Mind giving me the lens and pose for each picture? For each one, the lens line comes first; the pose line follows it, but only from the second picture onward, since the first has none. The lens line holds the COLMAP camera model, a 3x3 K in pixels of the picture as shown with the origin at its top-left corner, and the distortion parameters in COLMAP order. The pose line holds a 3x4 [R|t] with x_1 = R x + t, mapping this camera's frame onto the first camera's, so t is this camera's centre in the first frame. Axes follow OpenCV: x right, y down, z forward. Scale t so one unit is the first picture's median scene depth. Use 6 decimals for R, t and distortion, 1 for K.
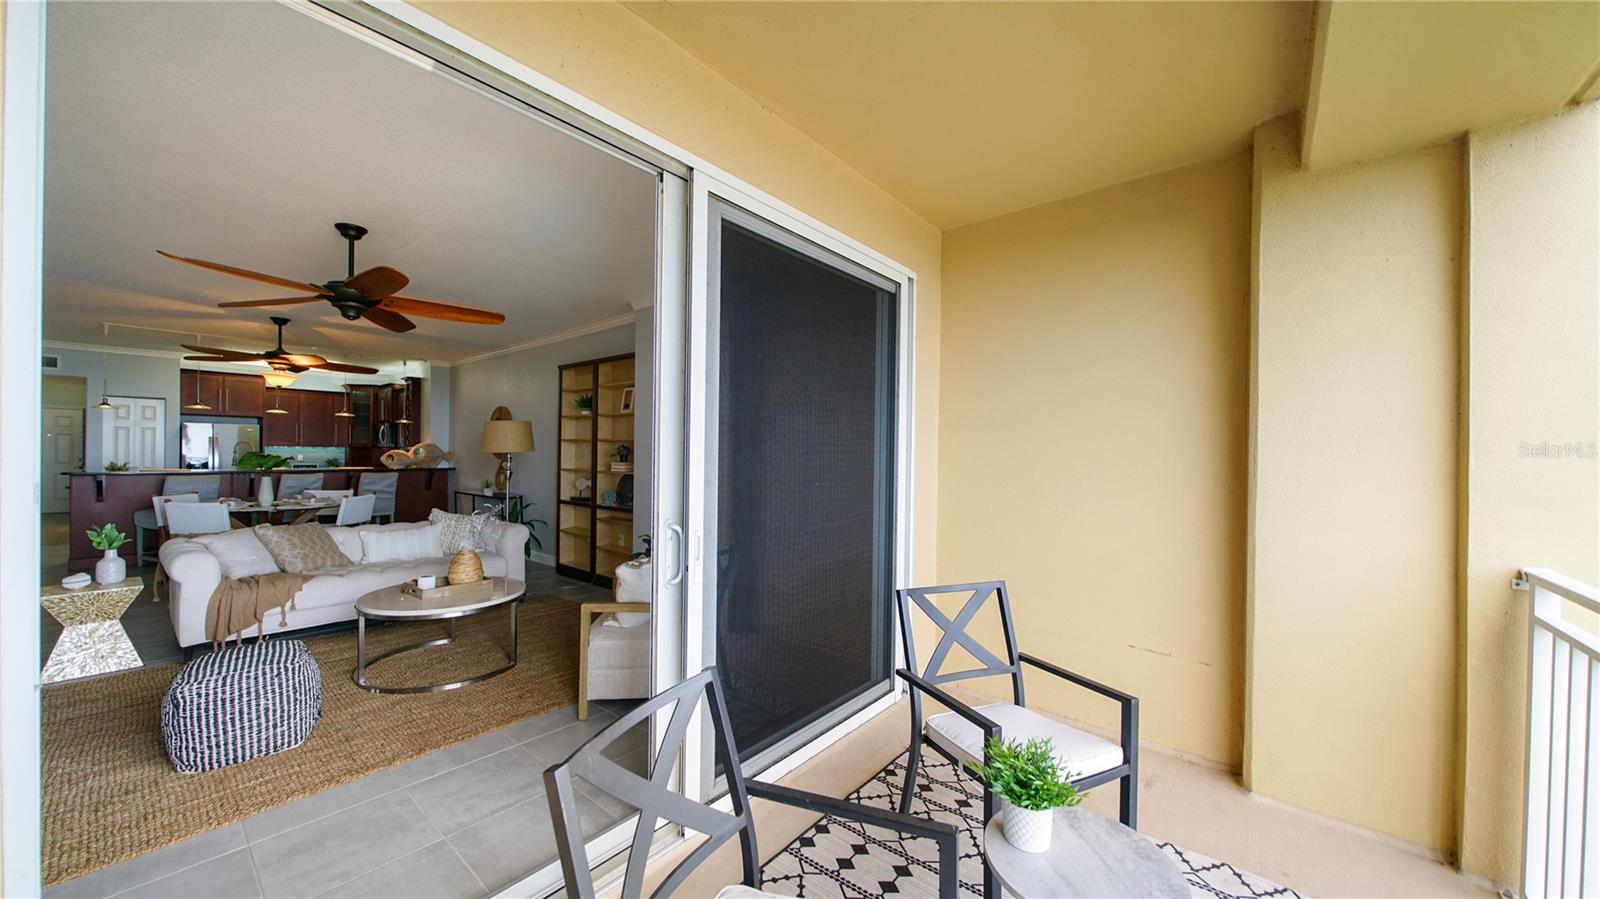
lens RADIAL K [[567.2, 0, 799.7], [0, 567.2, 465.4], [0, 0, 1]] dist [-0.001811, -0.000188]
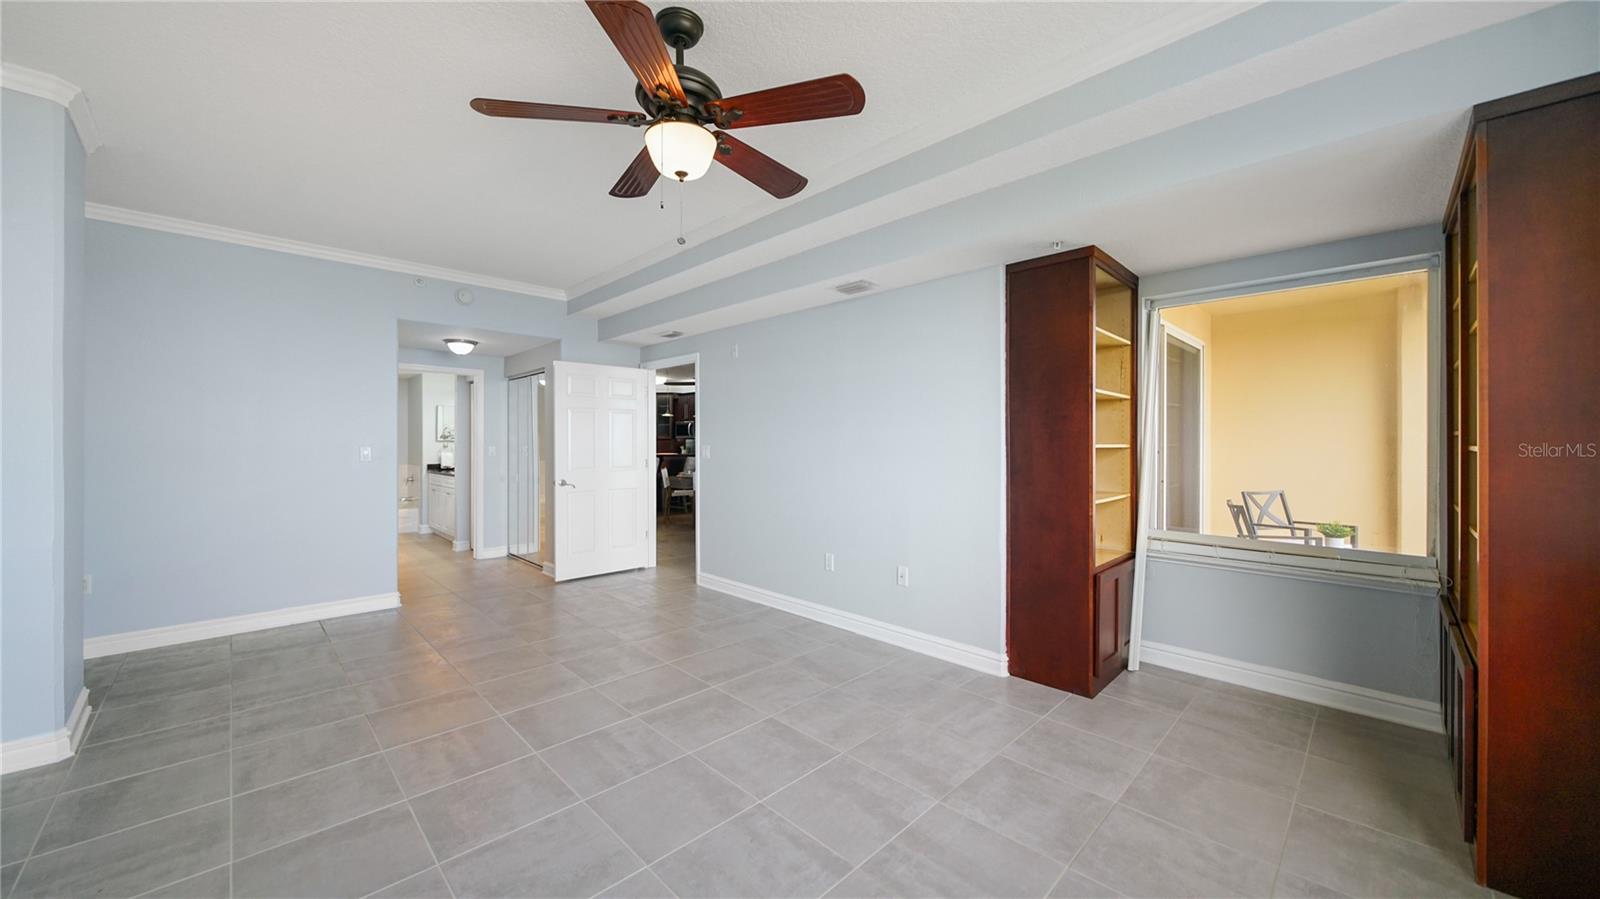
lens RADIAL K [[585.4, 0, 807.6], [0, 585.4, 455.4], [0, 0, 1]] dist [-0.000915, -0.000065]
pose [[0.995471, -0.015155, -0.093848, -1.364297], [0.015929, 0.999845, 0.007509, 0.012348], [0.093720, -0.008970, 0.995558, -1.576856]]
